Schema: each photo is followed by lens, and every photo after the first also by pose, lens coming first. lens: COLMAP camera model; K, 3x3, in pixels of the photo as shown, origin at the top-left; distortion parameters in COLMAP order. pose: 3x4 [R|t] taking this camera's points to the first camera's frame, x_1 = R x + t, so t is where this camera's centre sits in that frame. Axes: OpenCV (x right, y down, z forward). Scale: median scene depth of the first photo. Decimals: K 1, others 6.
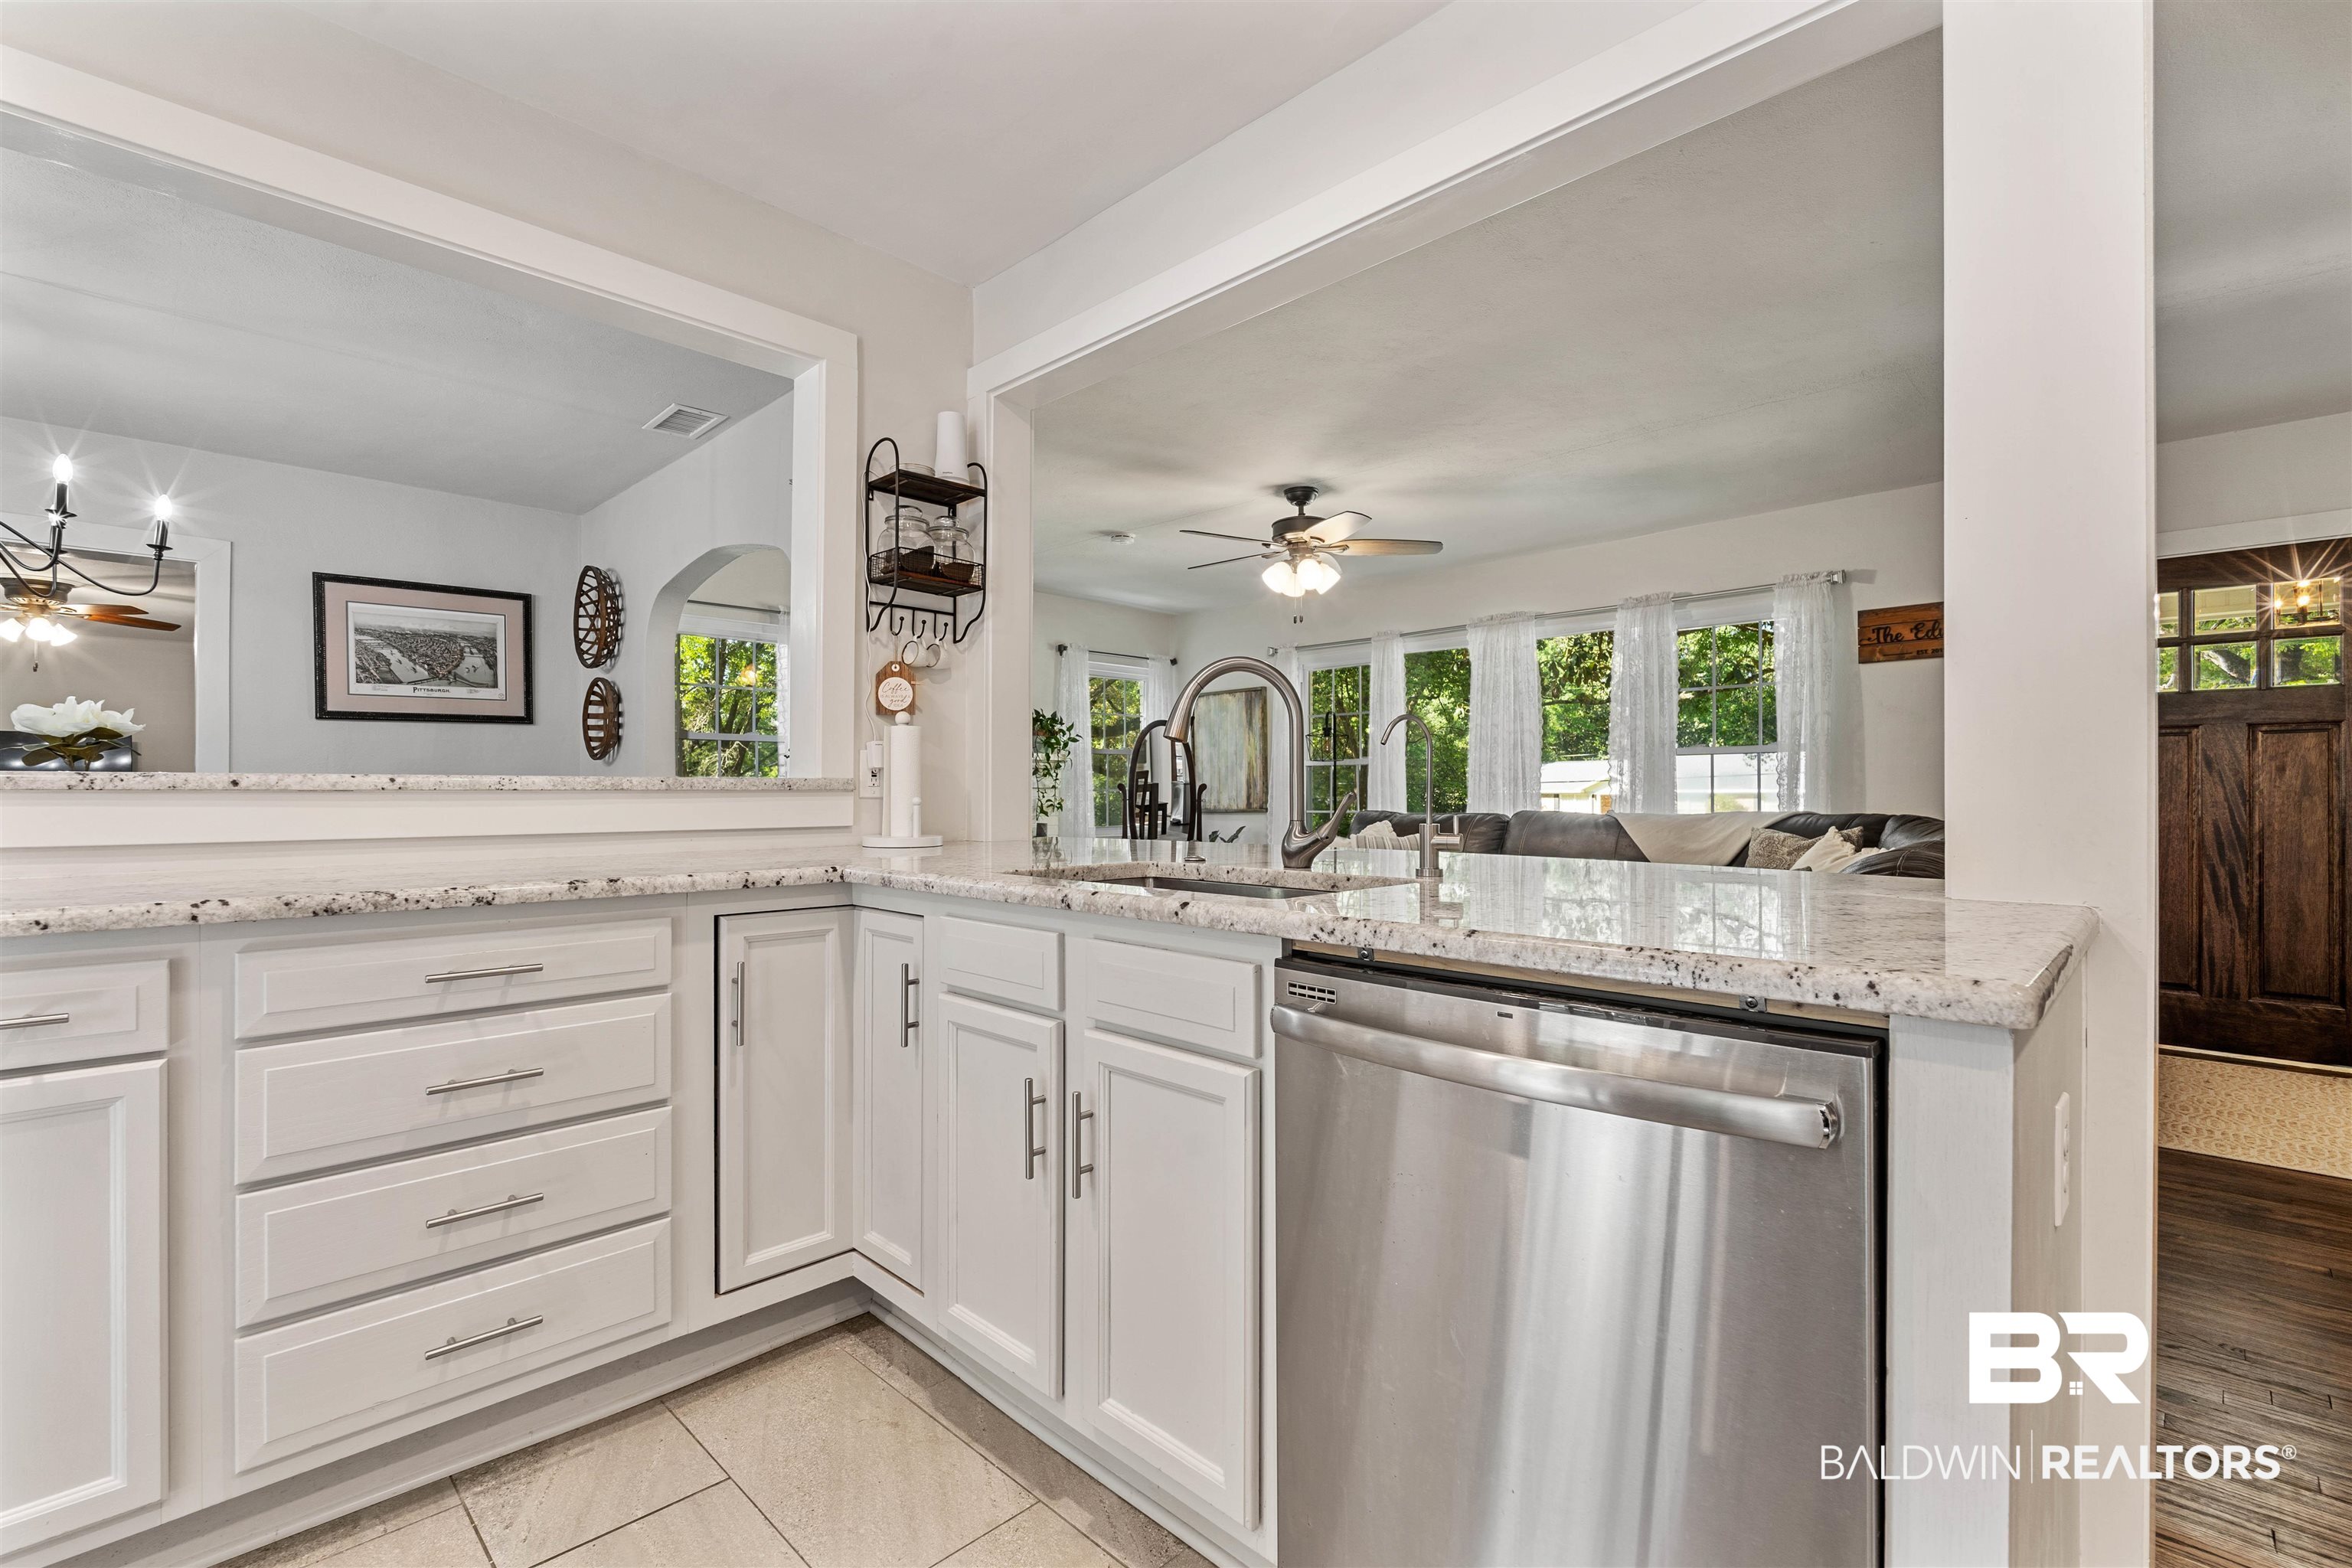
lens RADIAL K [[1083.3, 0, 1153.4], [0, 1083.3, 782.7], [0, 0, 1]] dist [-0.001037, -0.000159]
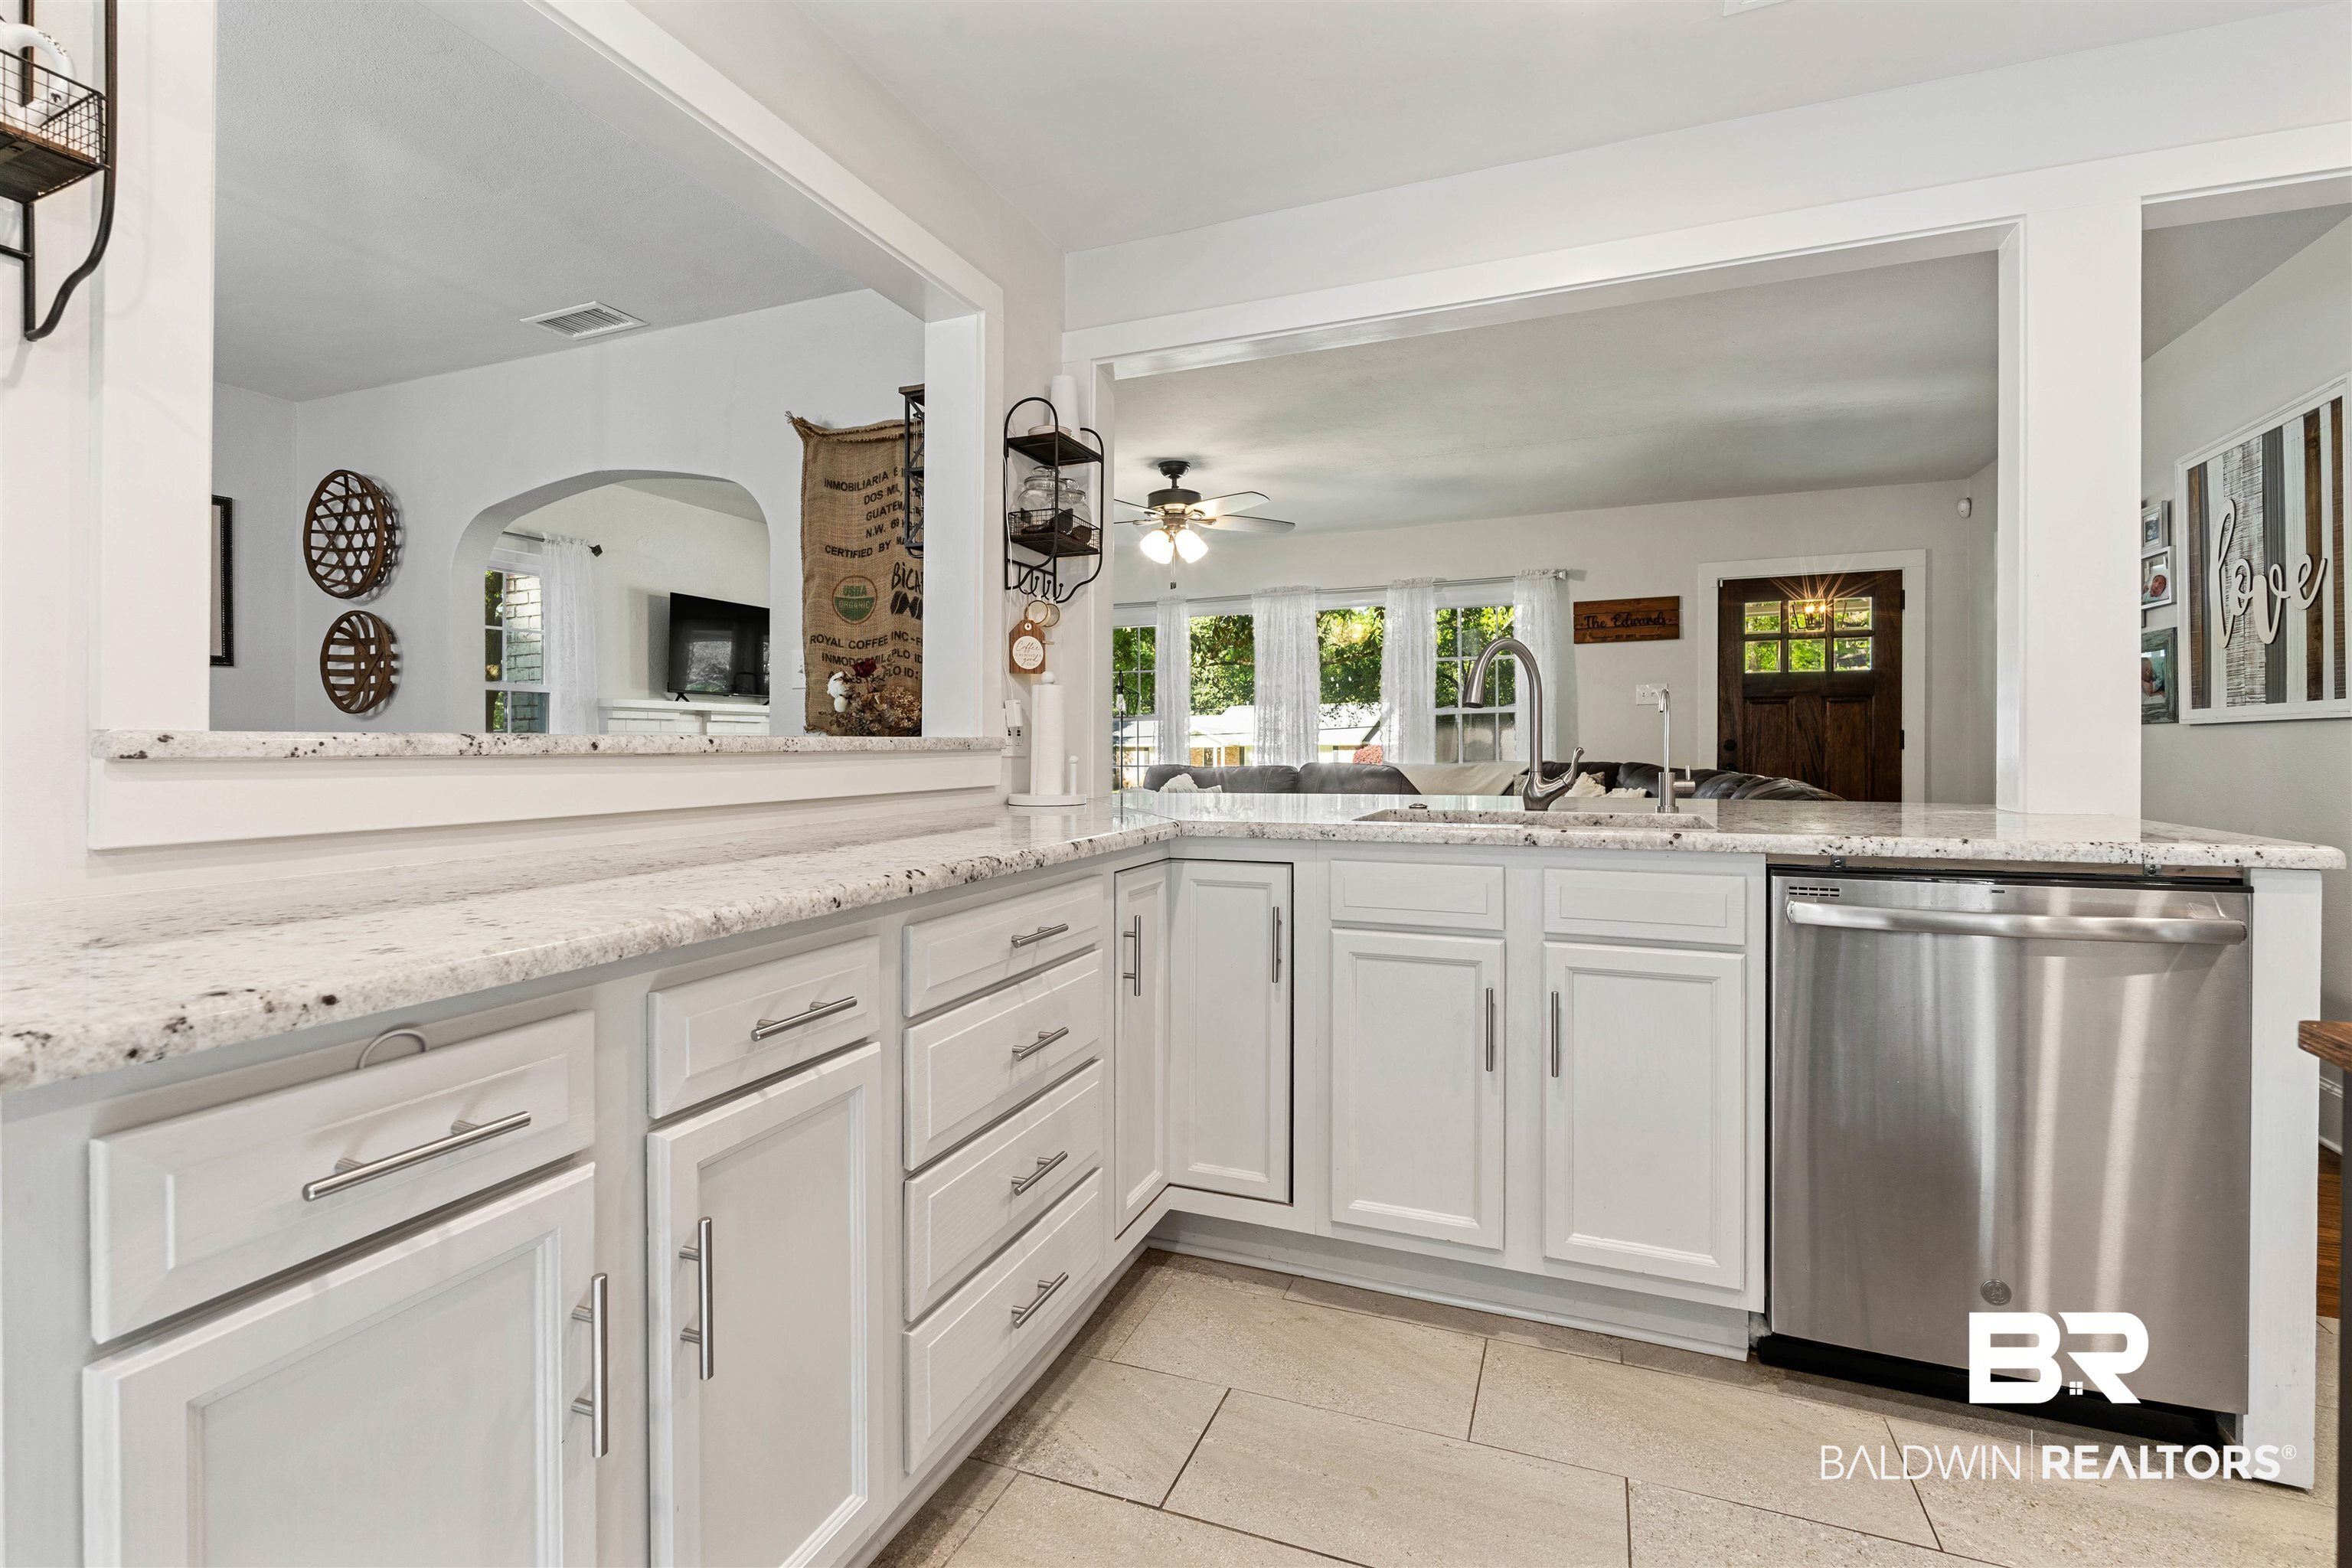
lens RADIAL K [[1096.4, 0, 1201.3], [0, 1096.4, 739.2], [0, 0, 1]] dist [-0.002232, -0.000516]
pose [[0.913997, -0.003158, 0.405708, -0.283588], [0.002433, 0.999994, 0.002301, -0.002248], [-0.405713, -0.001116, 0.914000, 0.005026]]
